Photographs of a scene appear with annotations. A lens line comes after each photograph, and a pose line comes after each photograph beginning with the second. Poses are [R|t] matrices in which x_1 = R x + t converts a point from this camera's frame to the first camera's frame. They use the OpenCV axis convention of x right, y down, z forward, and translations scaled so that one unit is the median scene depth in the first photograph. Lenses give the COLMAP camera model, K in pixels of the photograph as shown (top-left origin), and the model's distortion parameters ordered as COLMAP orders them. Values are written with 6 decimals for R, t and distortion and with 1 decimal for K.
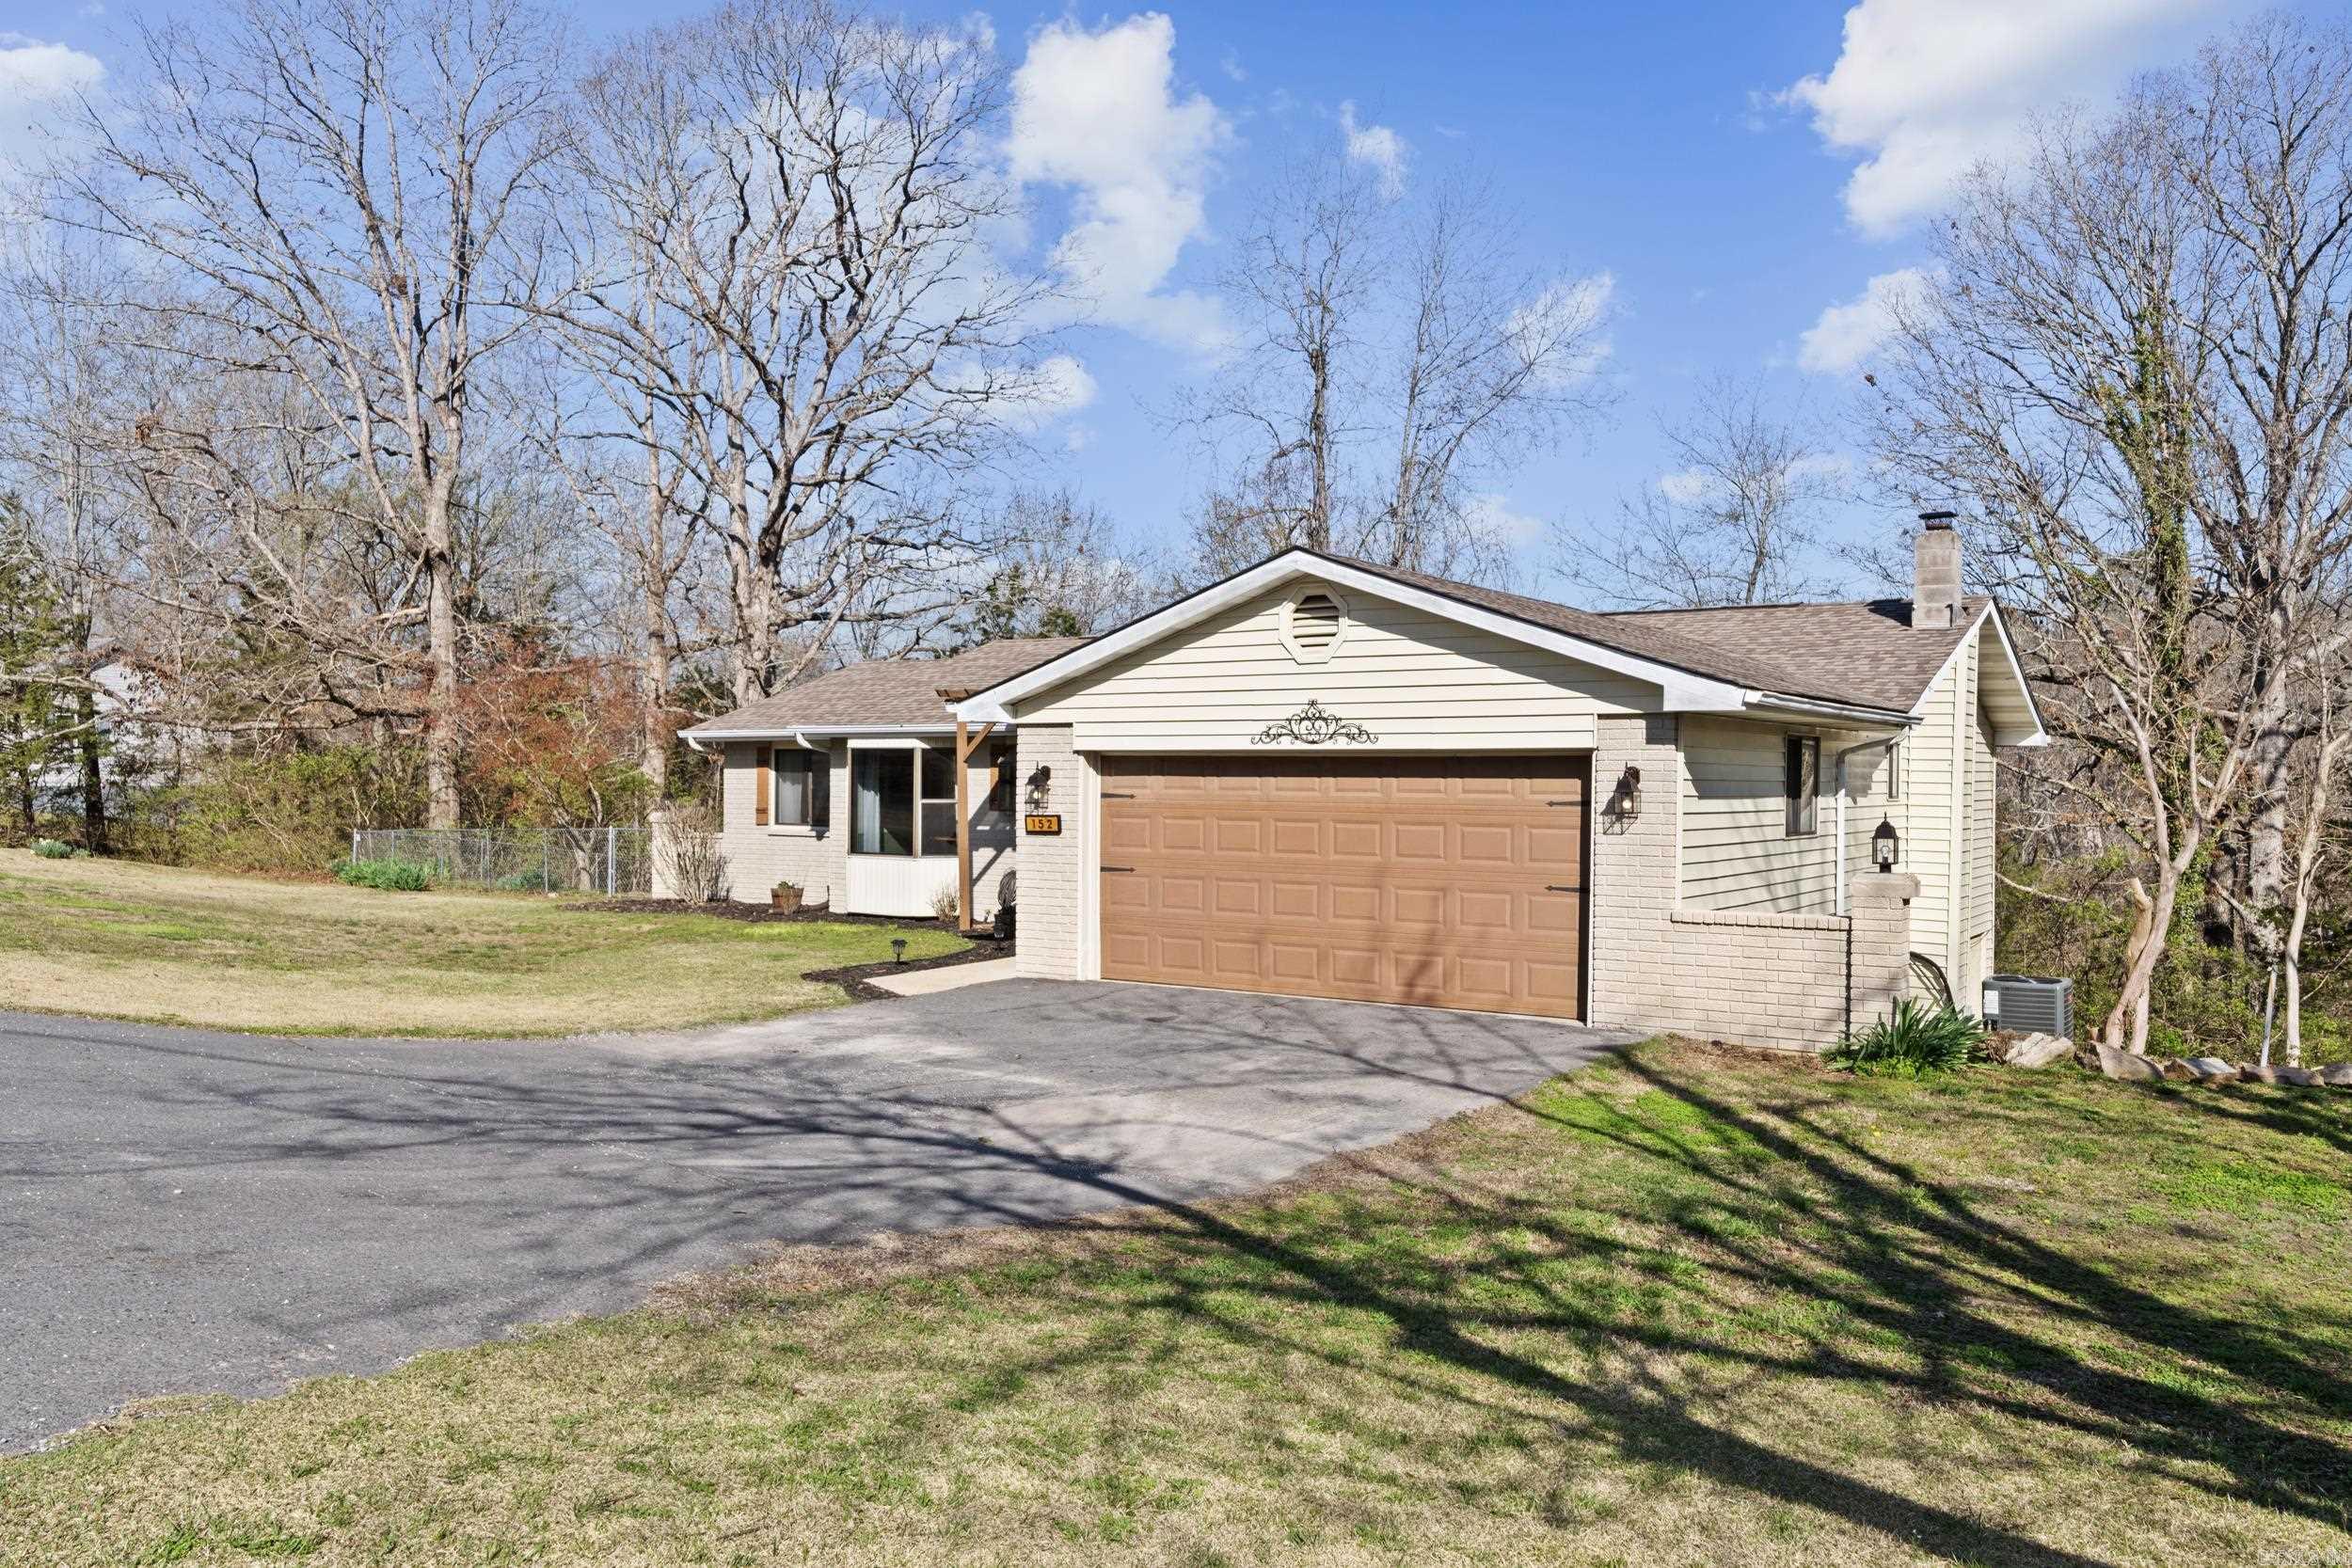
lens RADIAL K [[1753.7, 0, 1176.0], [0, 1753.7, 784.0], [0, 0, 1]] dist [0.003379, 0.000218]
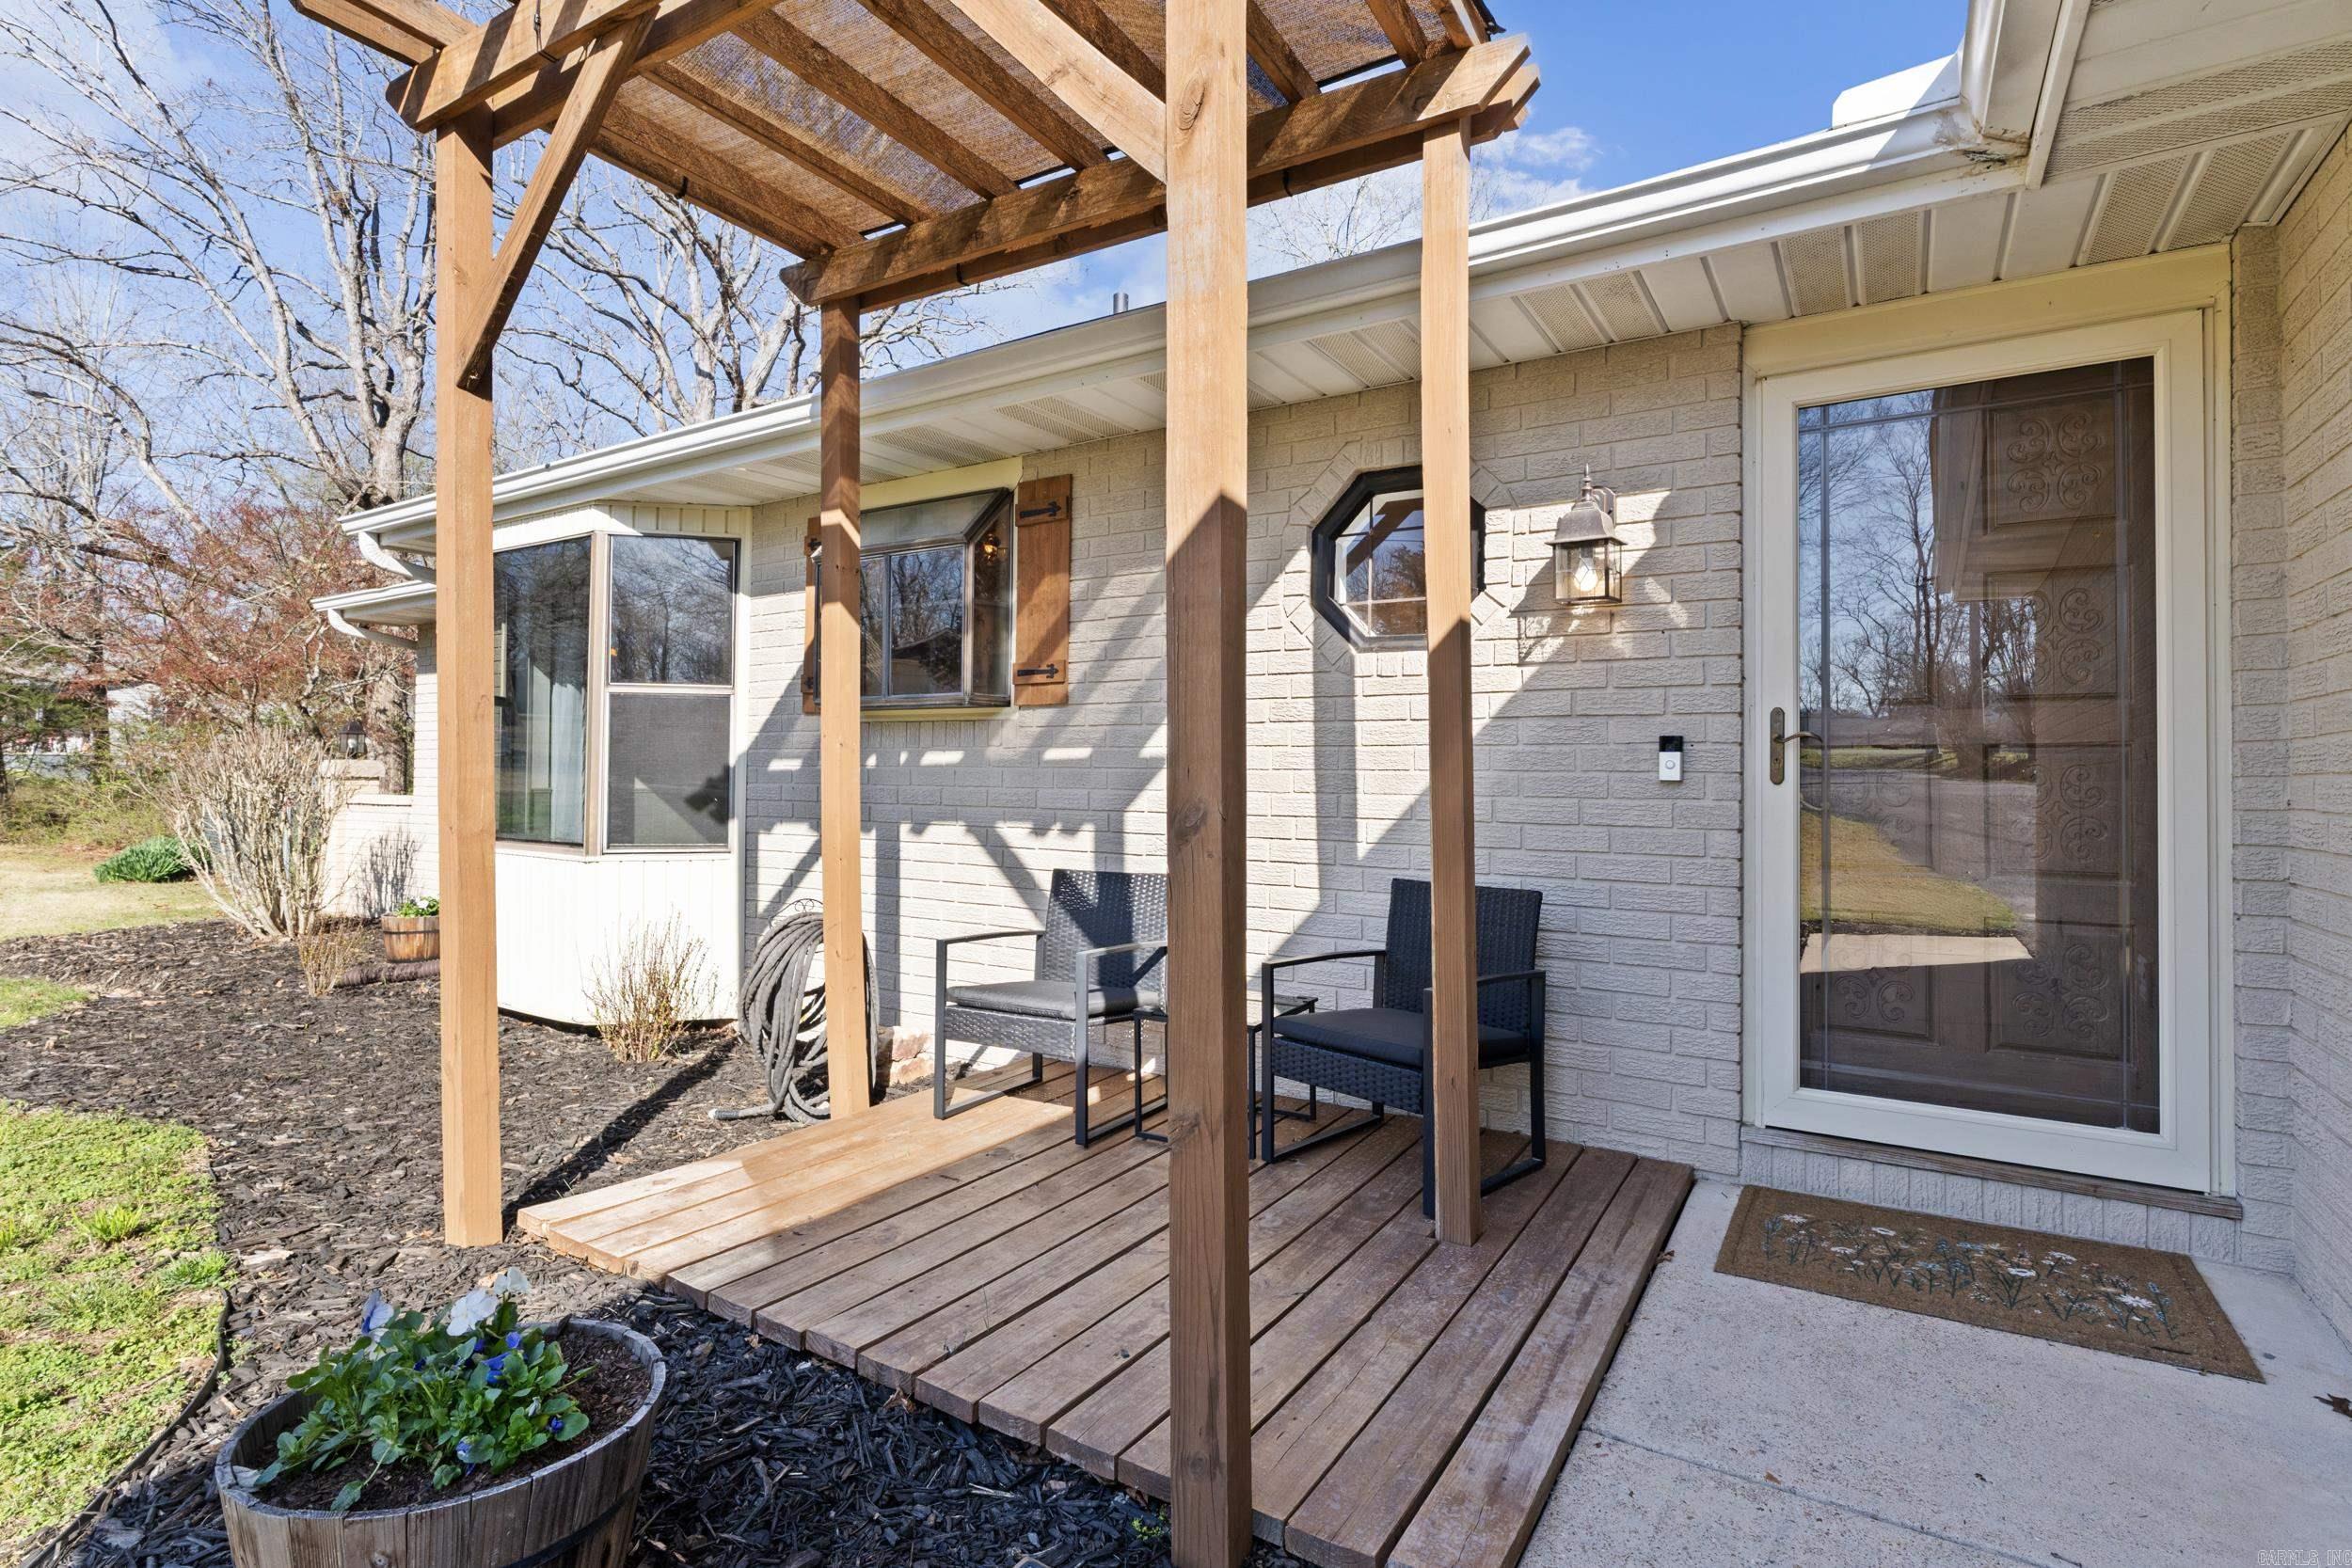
lens RADIAL K [[1129.4, 0, 1176.0], [0, 1129.4, 784.0], [0, 0, 1]] dist [0.002491, -0.000052]
pose [[0.999773, 0.005997, 0.020454, -0.056092], [-0.005985, 0.999982, -0.000617, 0.041712], [-0.020457, 0.000494, 0.999791, 1.144322]]
